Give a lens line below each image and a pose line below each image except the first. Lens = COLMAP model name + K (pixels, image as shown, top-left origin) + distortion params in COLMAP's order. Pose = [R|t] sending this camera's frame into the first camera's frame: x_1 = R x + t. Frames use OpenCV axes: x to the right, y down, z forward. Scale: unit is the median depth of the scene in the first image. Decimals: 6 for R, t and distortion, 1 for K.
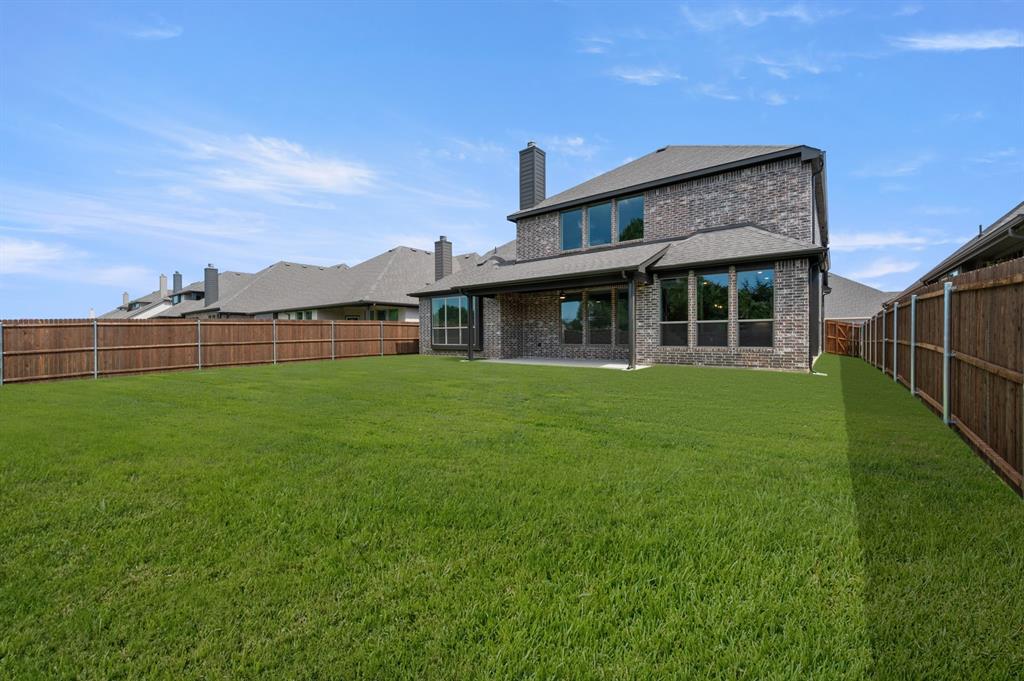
lens RADIAL K [[406.5, 0, 514.1], [0, 406.5, 338.2], [0, 0, 1]] dist [0.000204, 0.000308]
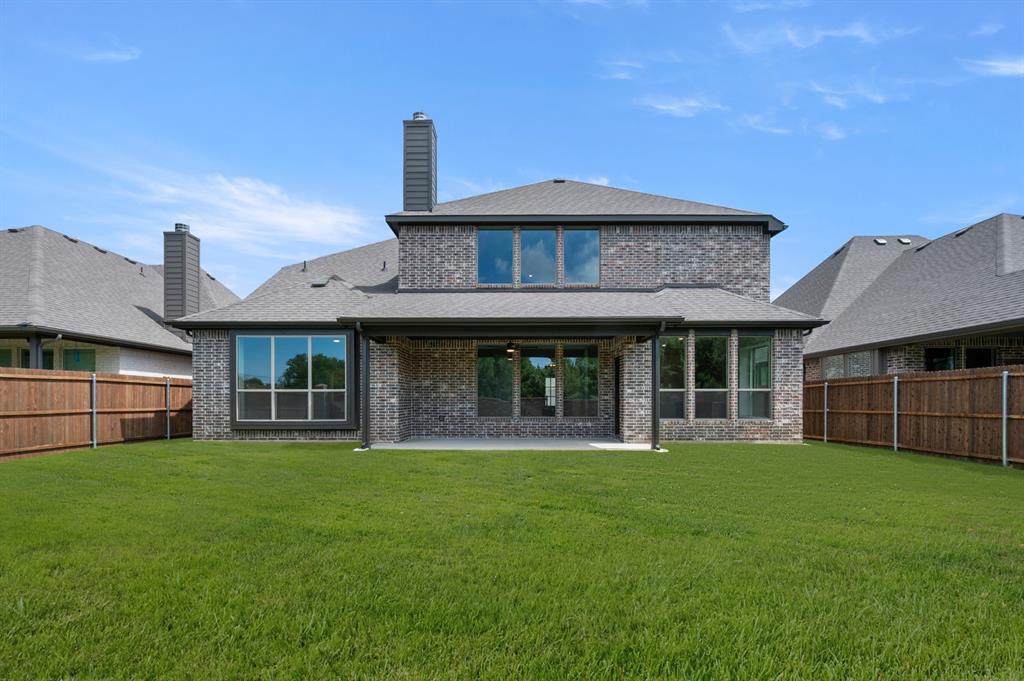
lens RADIAL K [[478.8, 0, 511.6], [0, 478.8, 402.0], [0, 0, 1]] dist [0.000158, 0.000117]
pose [[0.786803, 0.003846, 0.617192, -0.380664], [-0.000367, 0.999983, -0.005763, -0.007036], [-0.617204, 0.004308, 0.786792, 0.351144]]
